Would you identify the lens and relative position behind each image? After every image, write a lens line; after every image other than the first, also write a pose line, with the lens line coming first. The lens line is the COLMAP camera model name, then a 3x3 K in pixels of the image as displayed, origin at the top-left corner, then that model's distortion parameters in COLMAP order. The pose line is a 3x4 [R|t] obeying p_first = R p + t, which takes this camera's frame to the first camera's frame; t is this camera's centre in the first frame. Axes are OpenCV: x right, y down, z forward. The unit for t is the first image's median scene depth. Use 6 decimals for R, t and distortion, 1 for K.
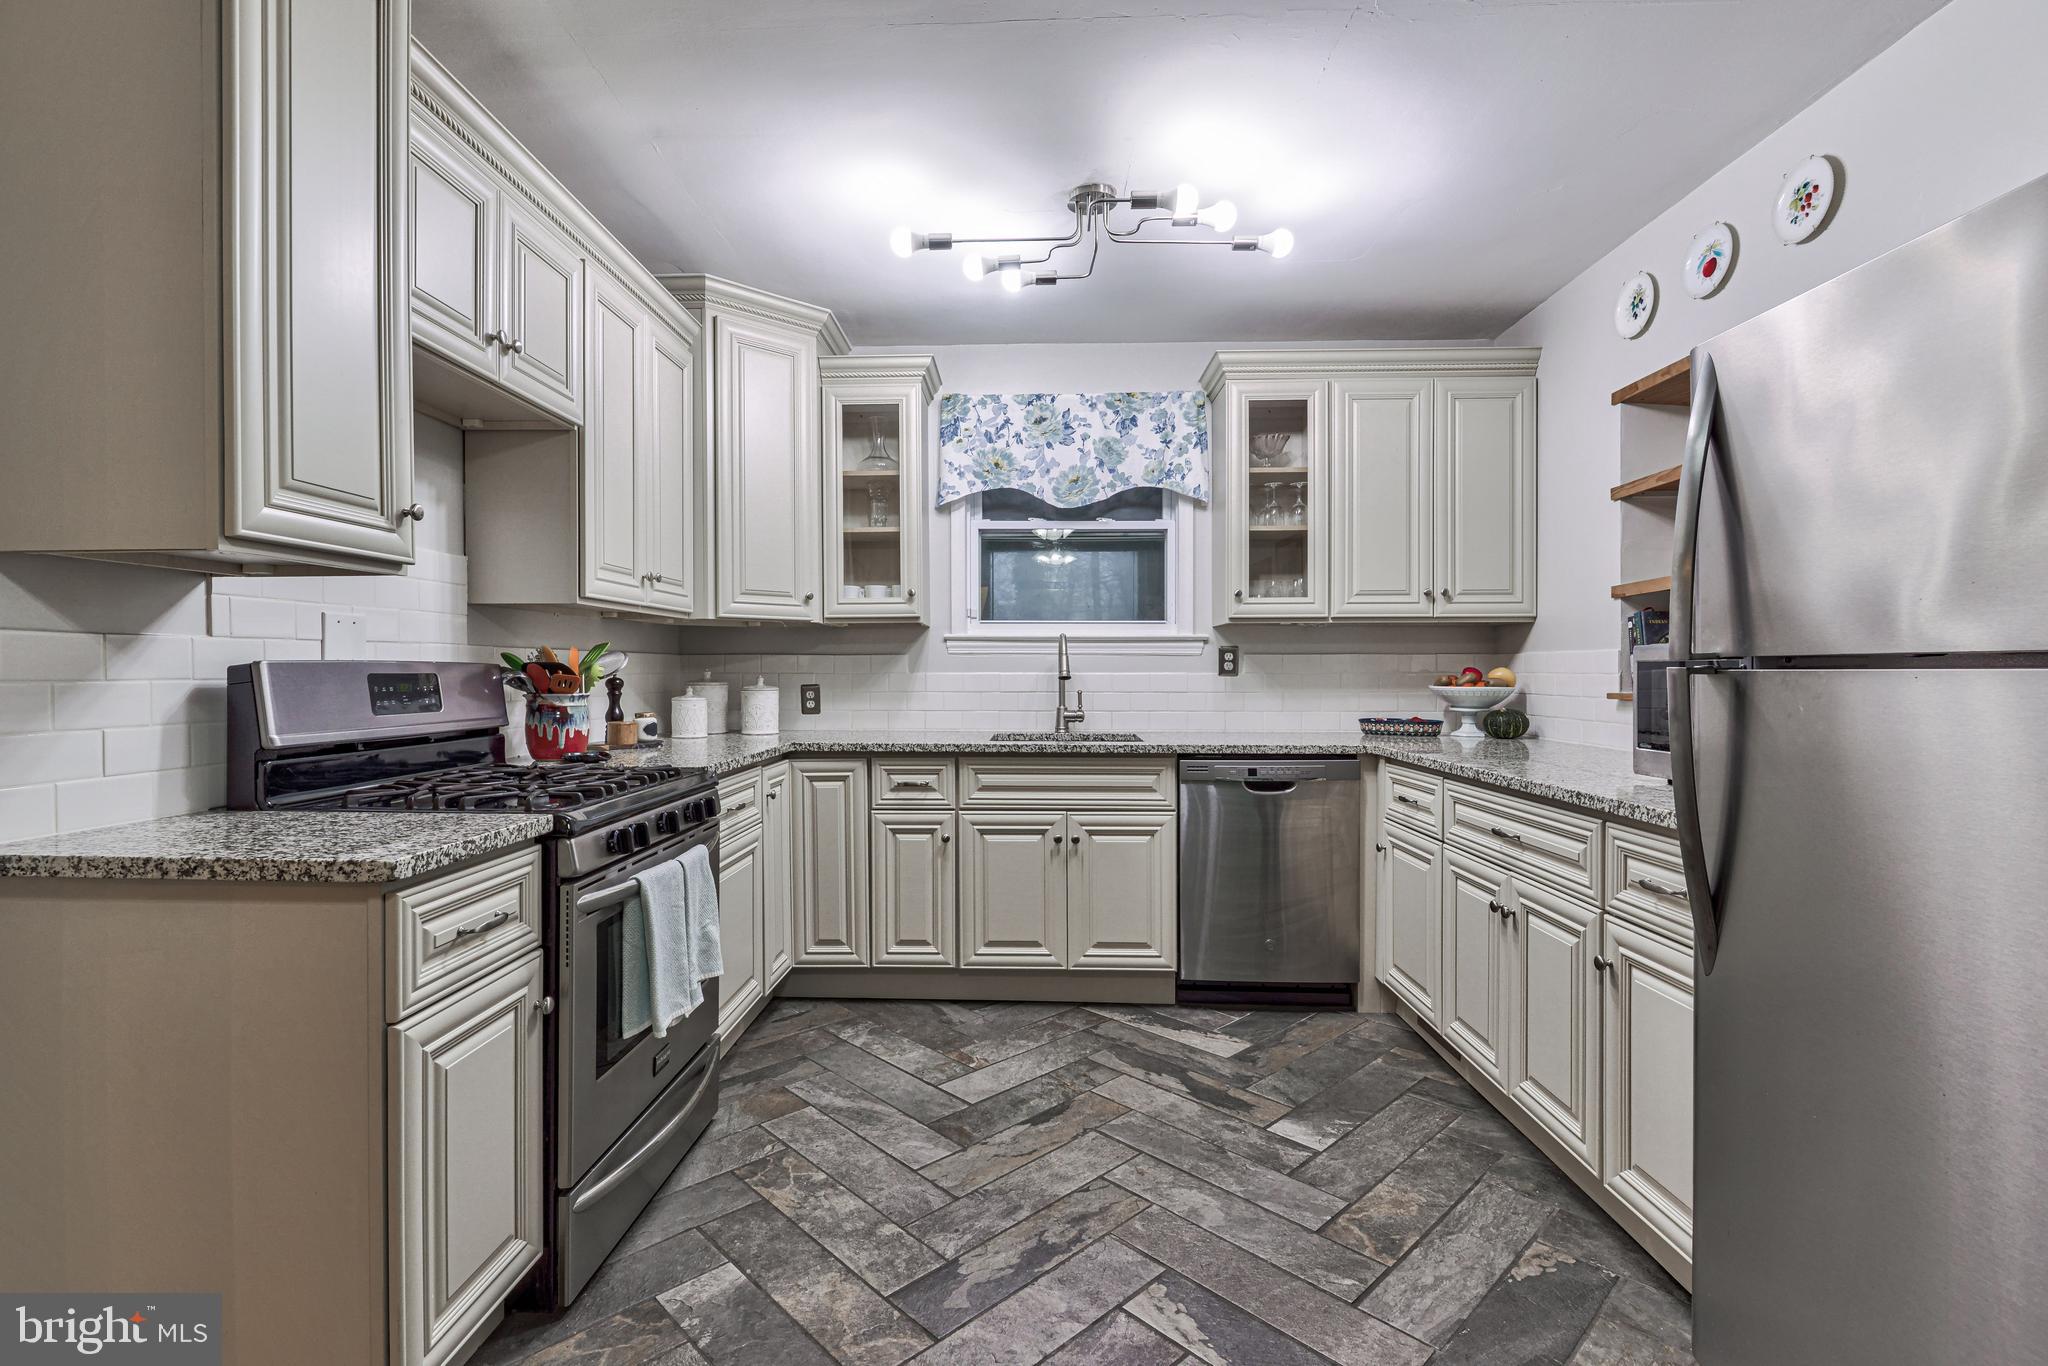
lens RADIAL K [[928.9, 0, 1006.0], [0, 928.9, 677.2], [0, 0, 1]] dist [0.004438, -0.007376]
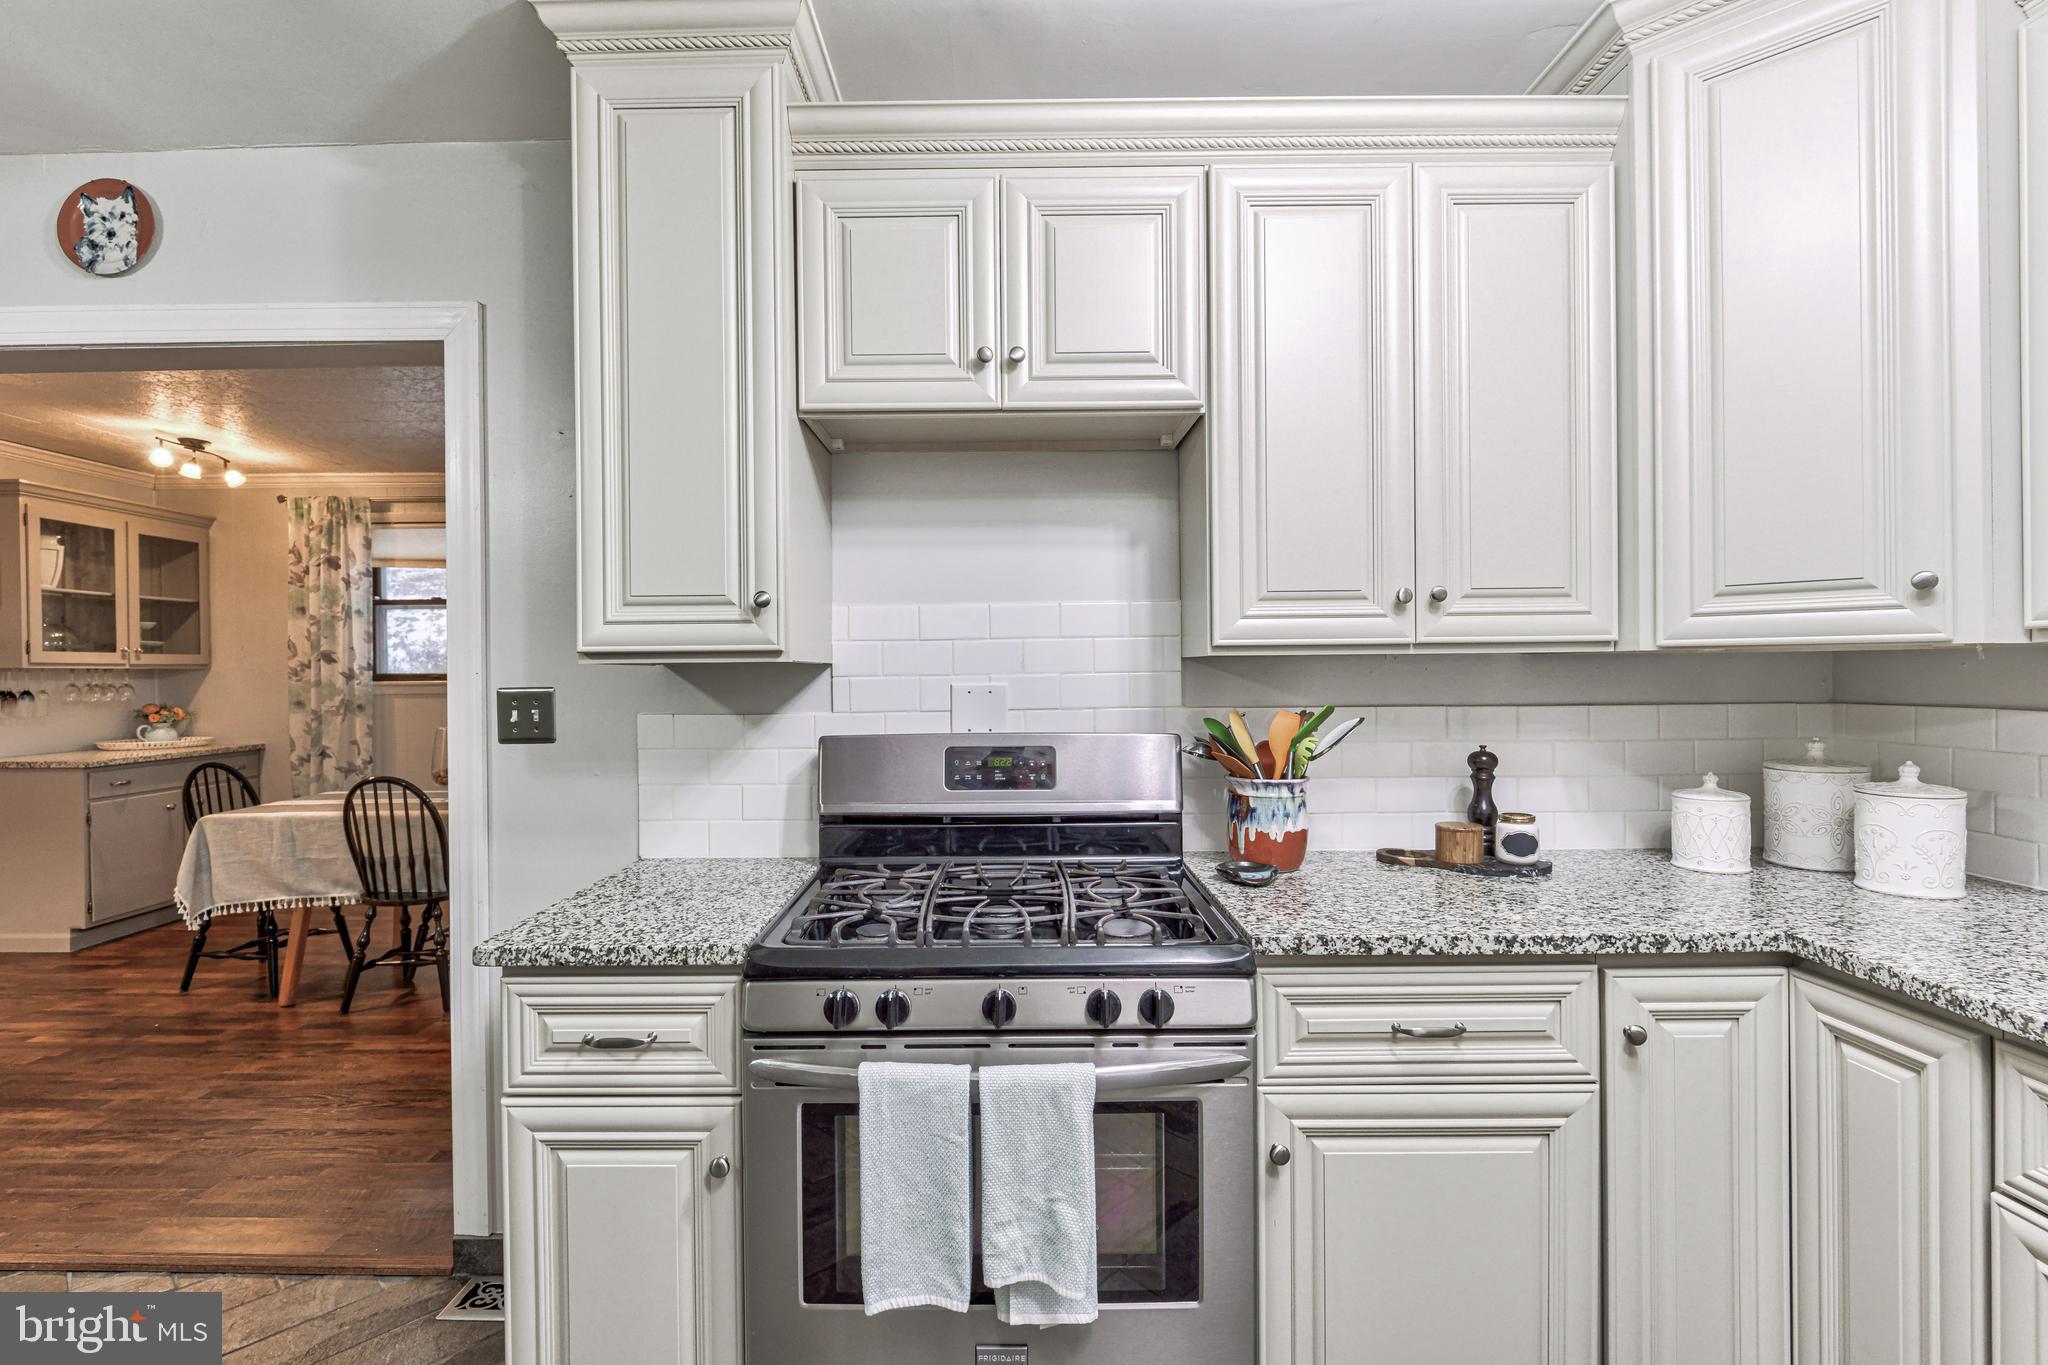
lens RADIAL K [[928.9, 0, 1011.4], [0, 928.9, 677.2], [0, 0, 1]] dist [0.004438, -0.007376]
pose [[0.040293, 0.006008, -0.999170, 0.229737], [0.000484, 0.999982, 0.006032, -0.063489], [0.999188, -0.000727, 0.040290, 0.773859]]
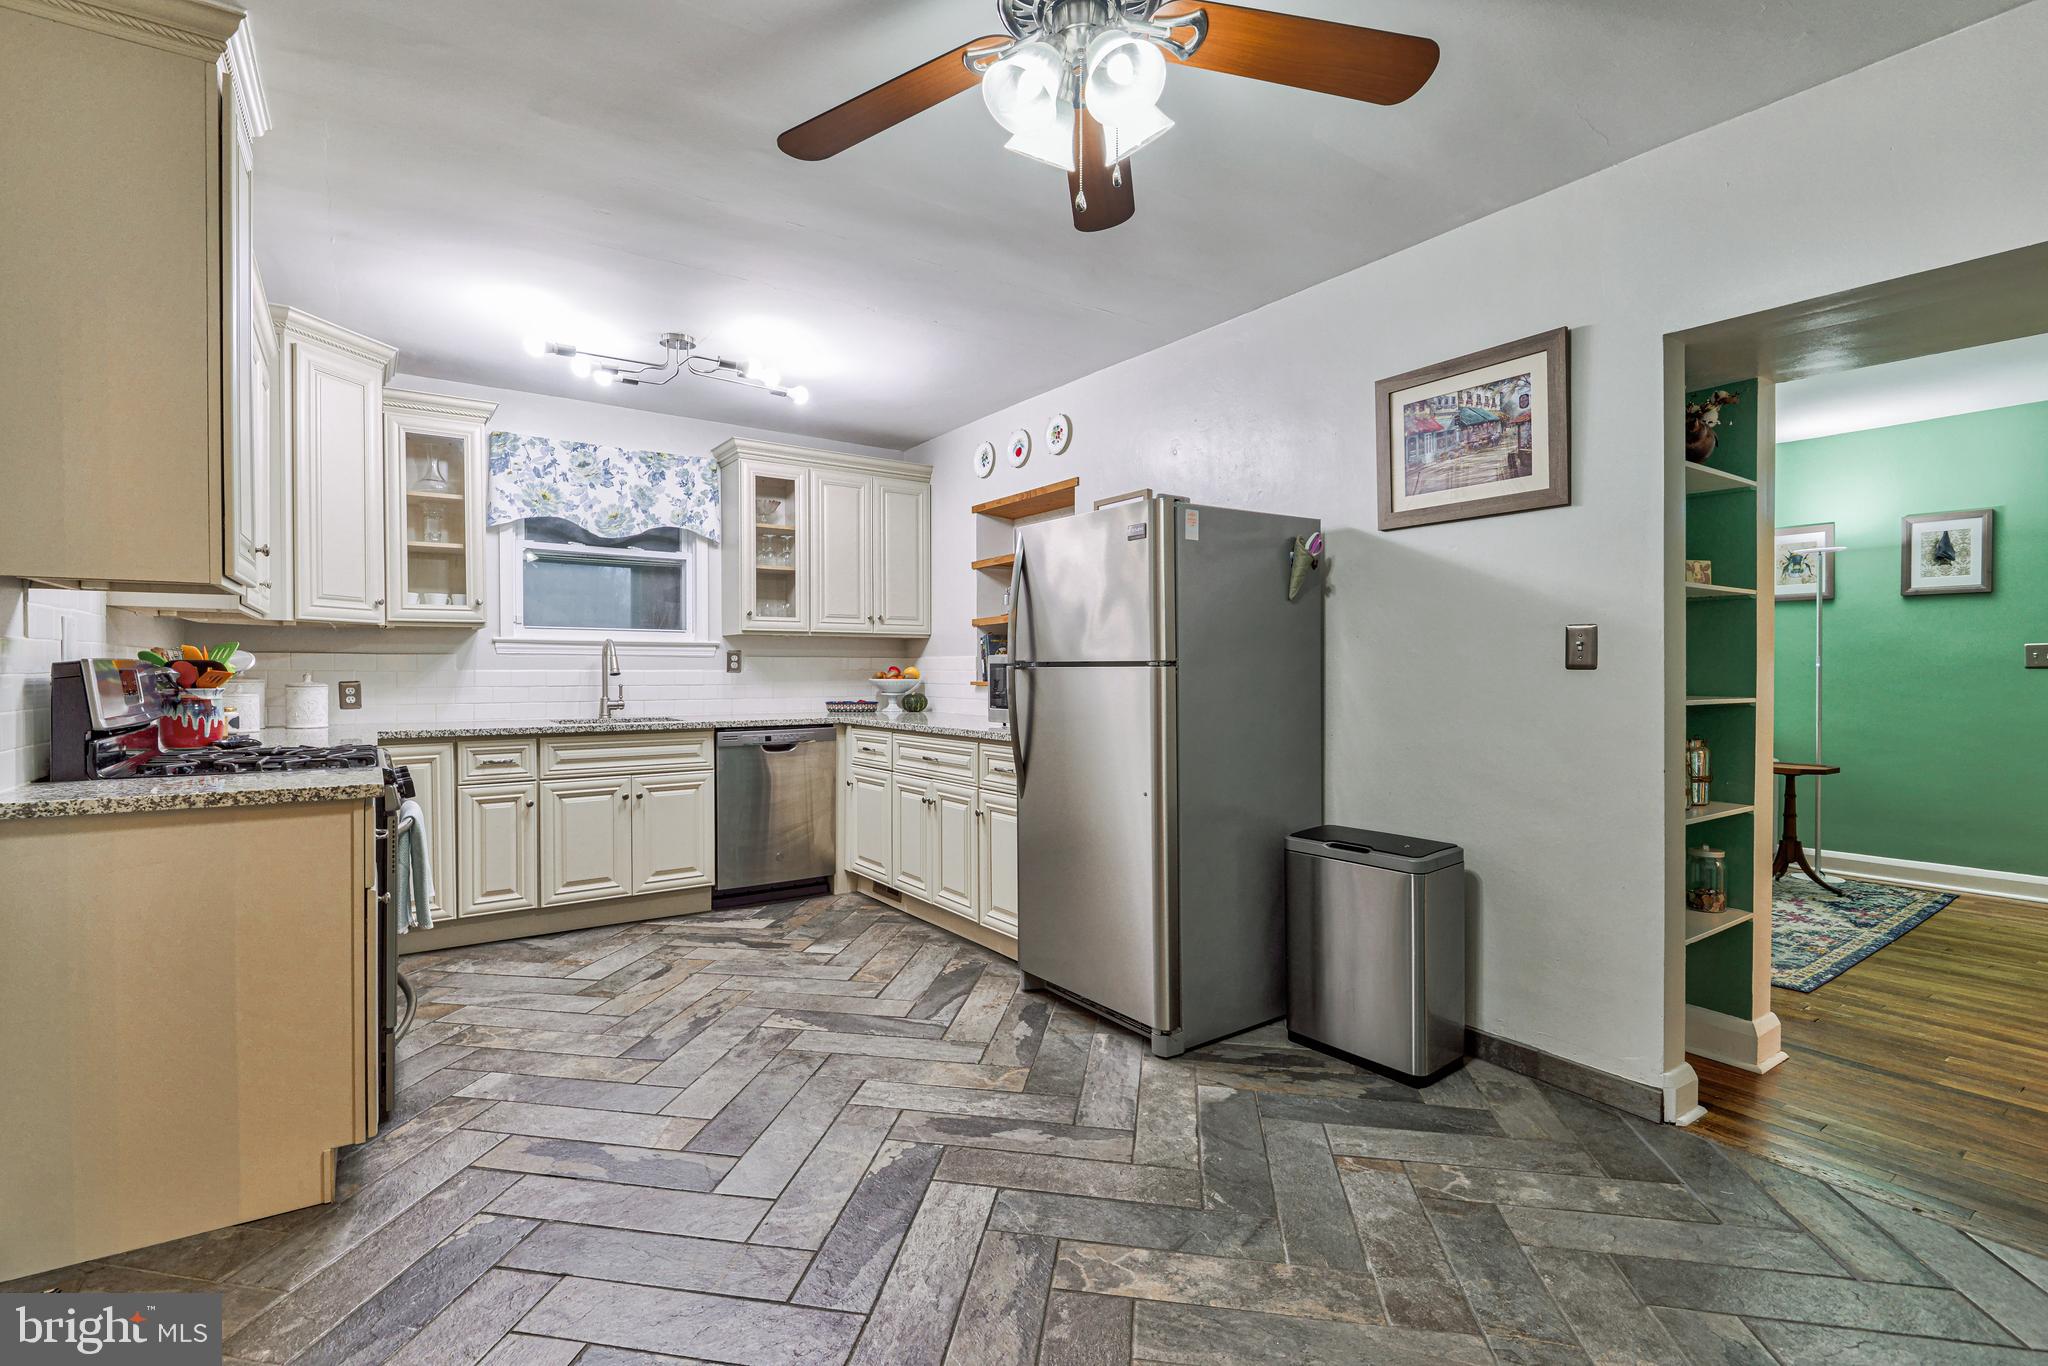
lens RADIAL K [[928.9, 0, 1004.0], [0, 928.9, 672.0], [0, 0, 1]] dist [0.004438, -0.007376]
pose [[0.802487, -0.001228, 0.596668, -0.365570], [0.004012, 0.999986, -0.003338, 0.005783], [-0.596656, 0.005072, 0.802481, -0.460846]]
